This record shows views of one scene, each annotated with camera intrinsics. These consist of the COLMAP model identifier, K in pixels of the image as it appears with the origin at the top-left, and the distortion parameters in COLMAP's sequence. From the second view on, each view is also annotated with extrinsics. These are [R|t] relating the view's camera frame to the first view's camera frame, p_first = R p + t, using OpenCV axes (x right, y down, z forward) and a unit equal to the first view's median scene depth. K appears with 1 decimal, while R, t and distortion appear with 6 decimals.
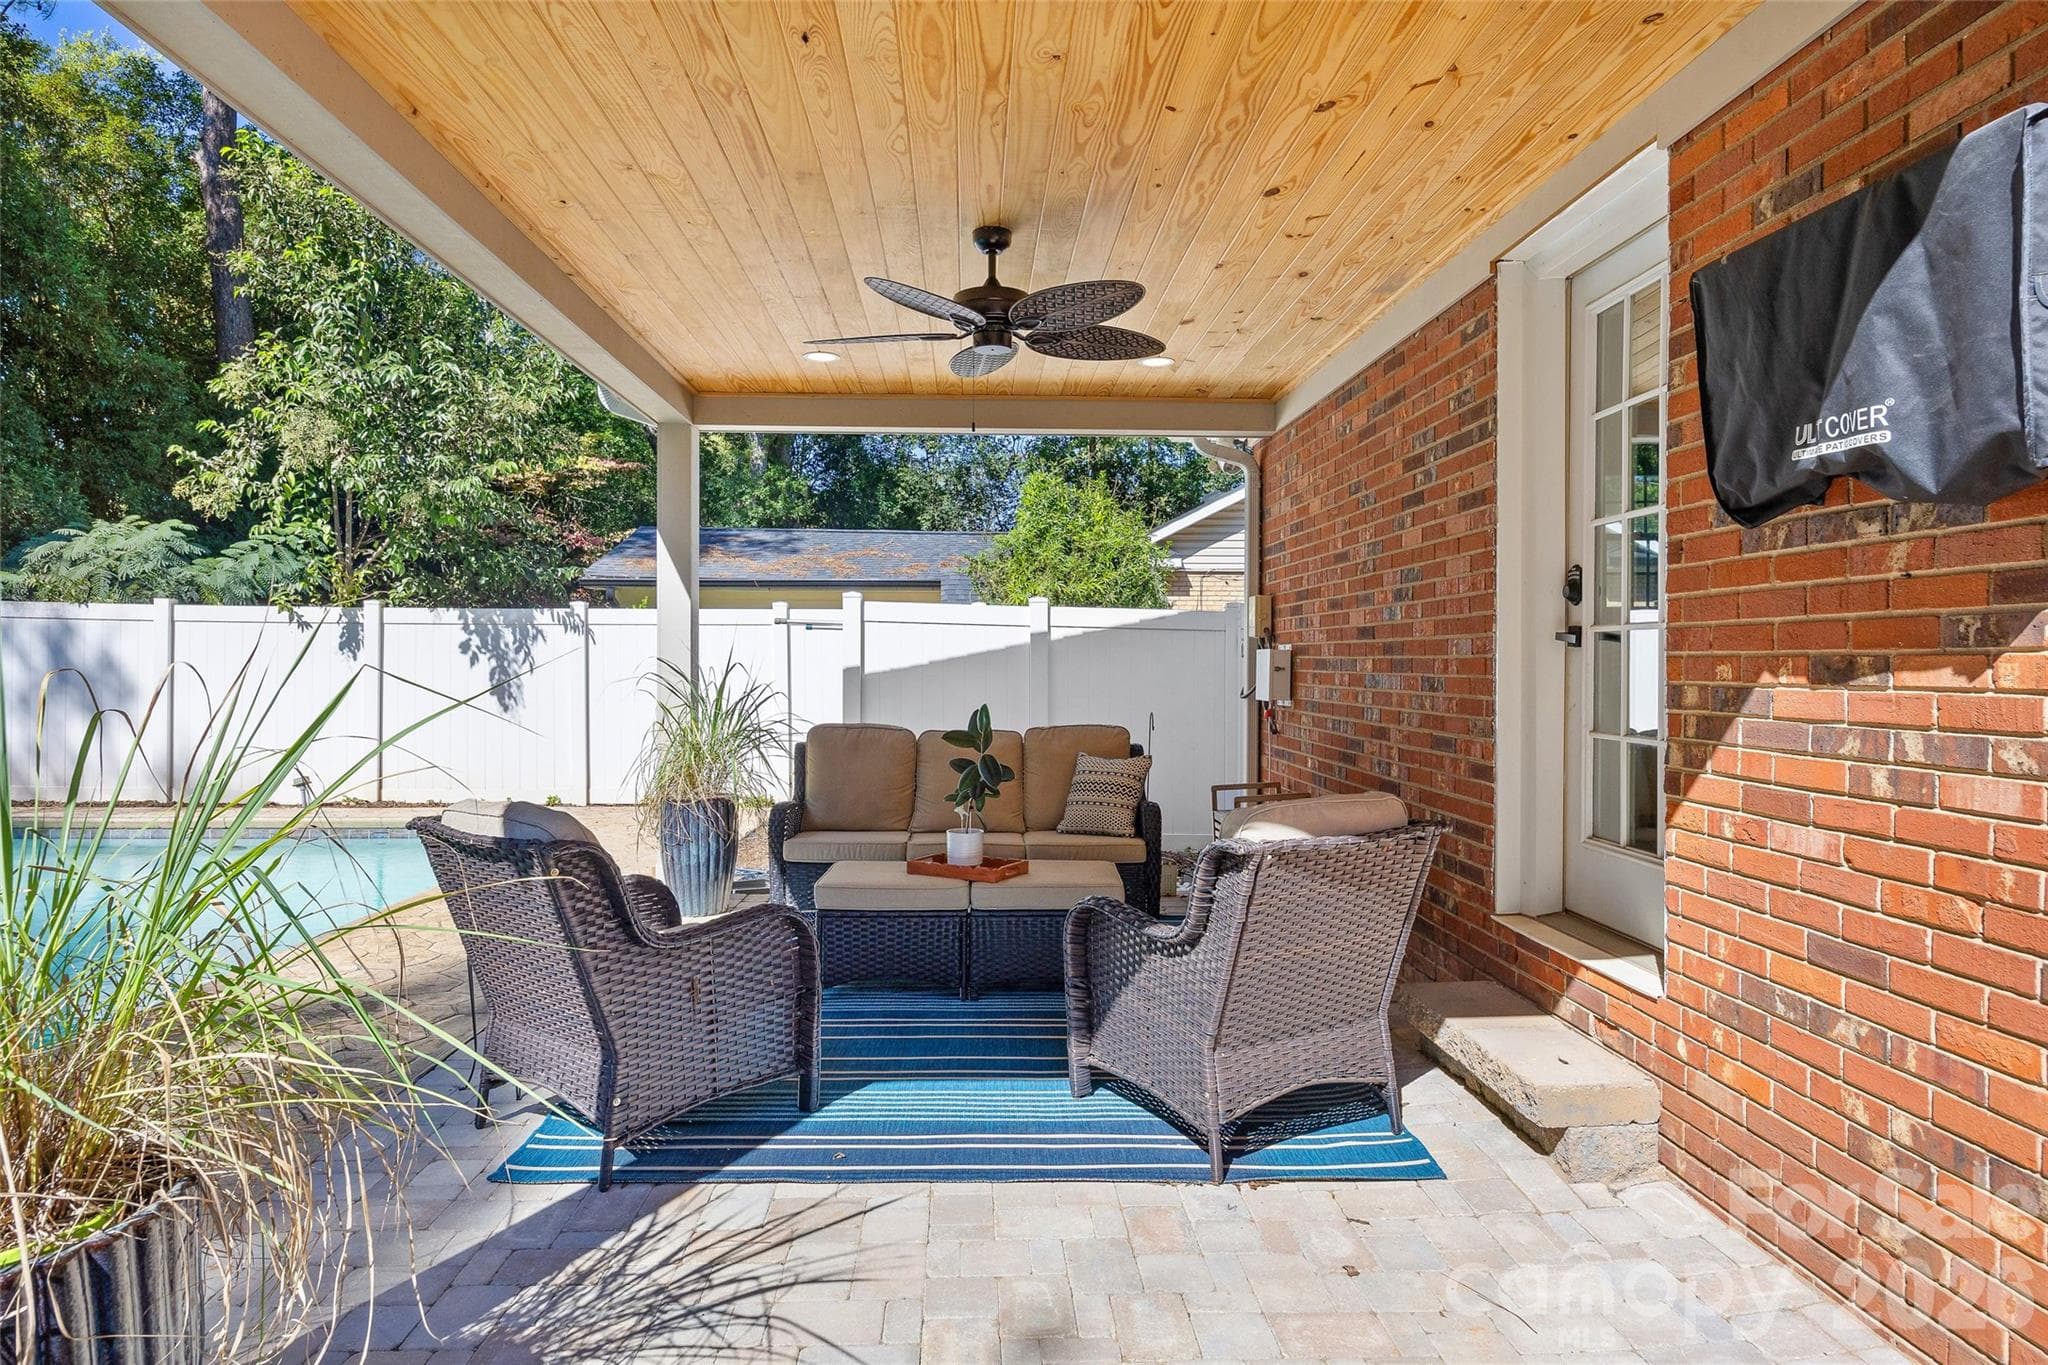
lens RADIAL K [[1162.7, 0, 1015.0], [0, 1162.7, 665.9], [0, 0, 1]] dist [0.000676, -0.008096]
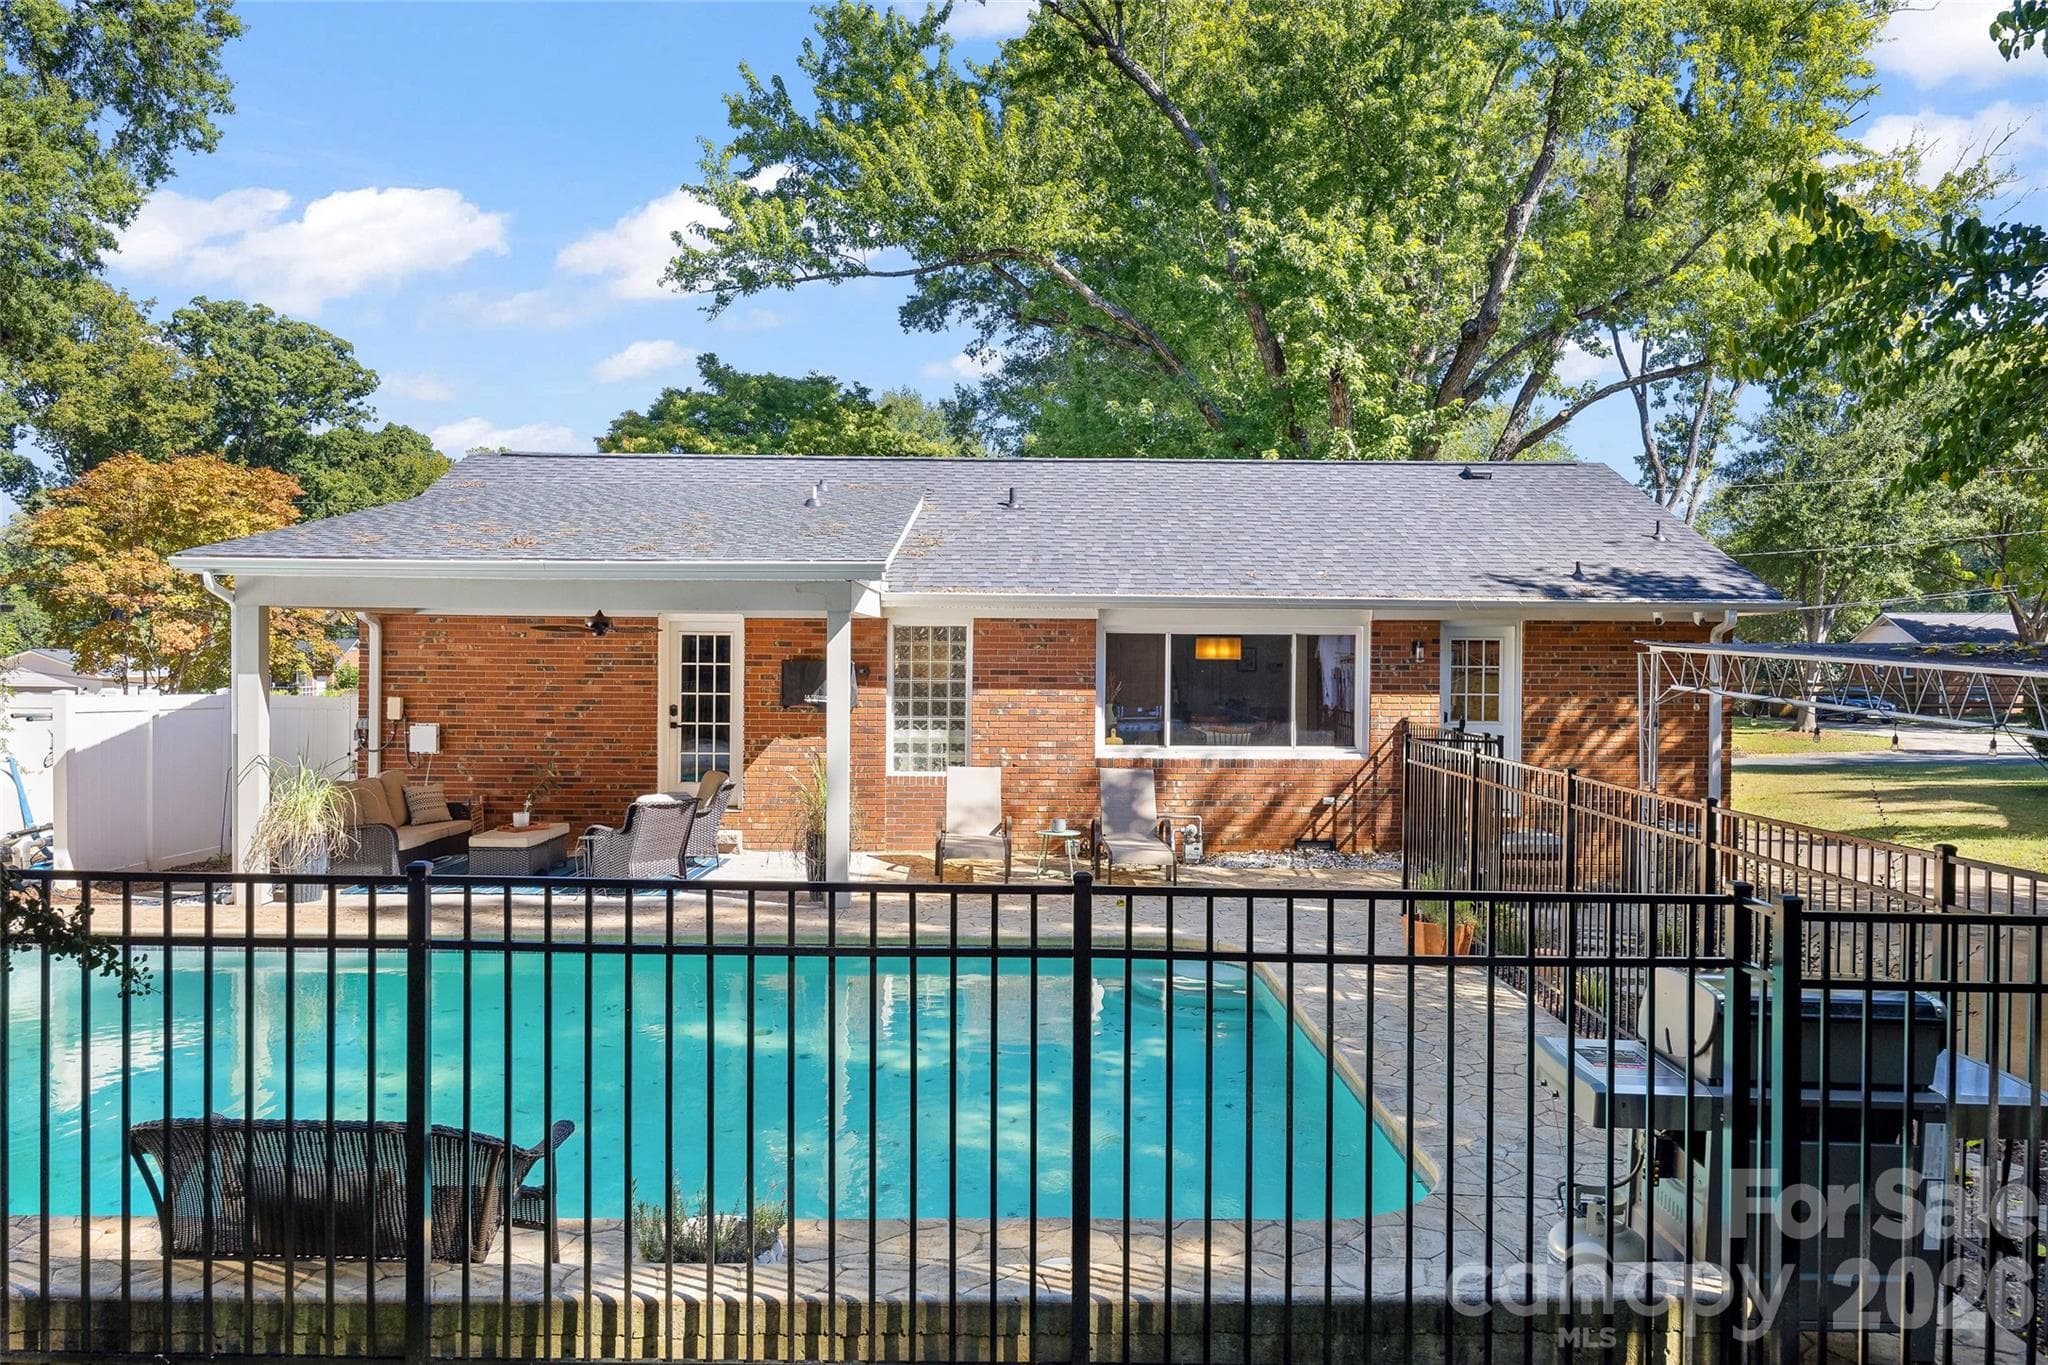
lens RADIAL K [[1500.2, 0, 1033.0], [0, 1500.2, 666.9], [0, 0, 1]] dist [-0.006735, -0.002943]
pose [[0.032220, -0.014017, 0.999383, -2.414459], [-0.004957, 0.999887, 0.014184, -0.163833], [-0.999469, -0.005411, 0.032147, -0.131269]]
